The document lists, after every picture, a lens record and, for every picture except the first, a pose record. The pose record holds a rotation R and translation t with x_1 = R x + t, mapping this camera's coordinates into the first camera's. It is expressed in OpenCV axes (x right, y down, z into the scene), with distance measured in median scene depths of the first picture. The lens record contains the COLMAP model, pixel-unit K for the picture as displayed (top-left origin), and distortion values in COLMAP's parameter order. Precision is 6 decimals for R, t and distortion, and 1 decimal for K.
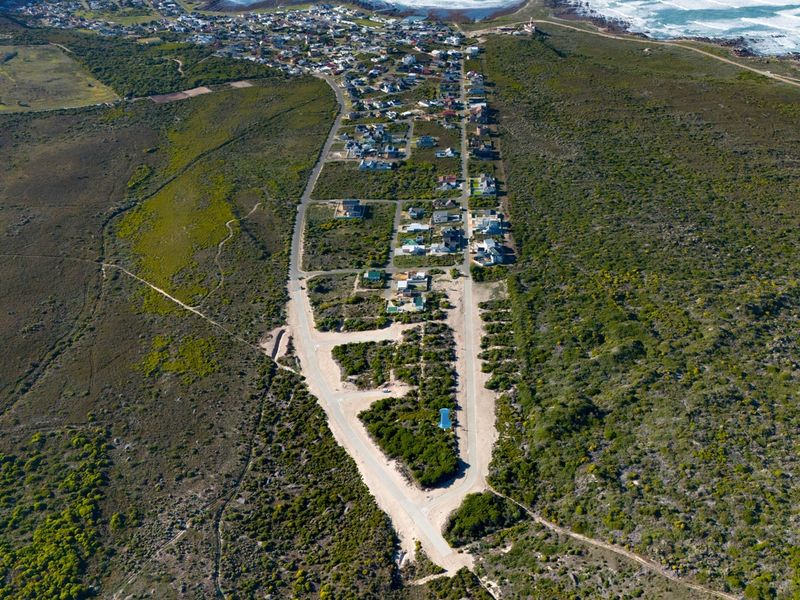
lens RADIAL K [[863.5, 0, 467.4], [0, 863.5, 299.9], [0, 0, 1]] dist [-0.000121, -0.019692]
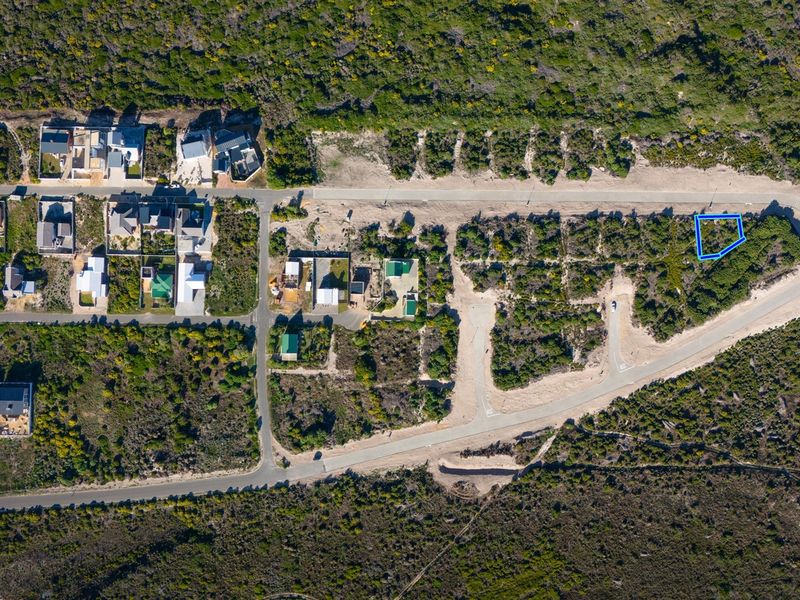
lens RADIAL K [[801.6, 0, 400.0], [0, 801.6, 300.0], [0, 0, 1]] dist [0.055632, -0.034823]
pose [[0.031010, -0.998170, 0.051919, -0.120347], [0.508877, 0.060474, 0.858712, -0.555105], [-0.860280, -0.000208, 0.509821, 0.739501]]
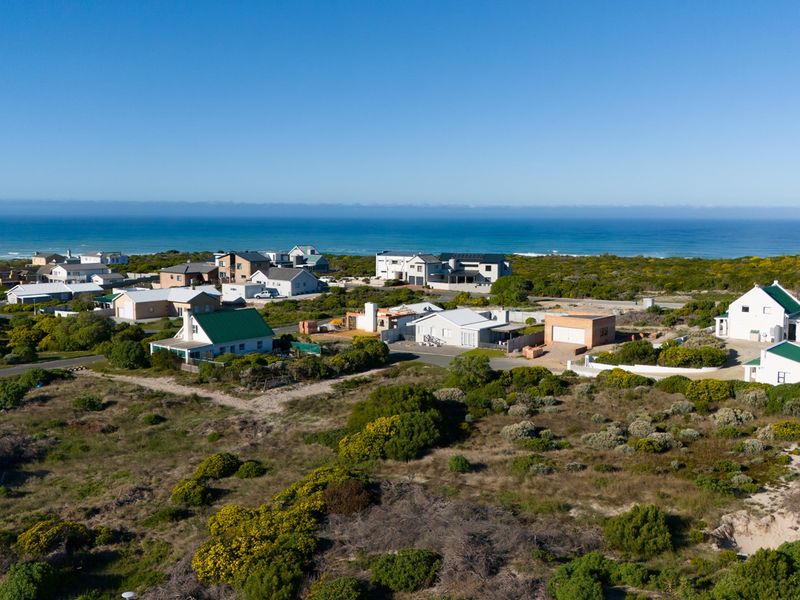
lens RADIAL K [[801.6, 0, 400.0], [0, 801.6, 300.0], [0, 0, 1]] dist [0.055632, -0.034823]
pose [[0.633996, -0.077910, 0.769402, -0.227430], [0.376991, 0.899825, -0.219528, 0.009259], [-0.675223, 0.429238, 0.599857, 1.027414]]
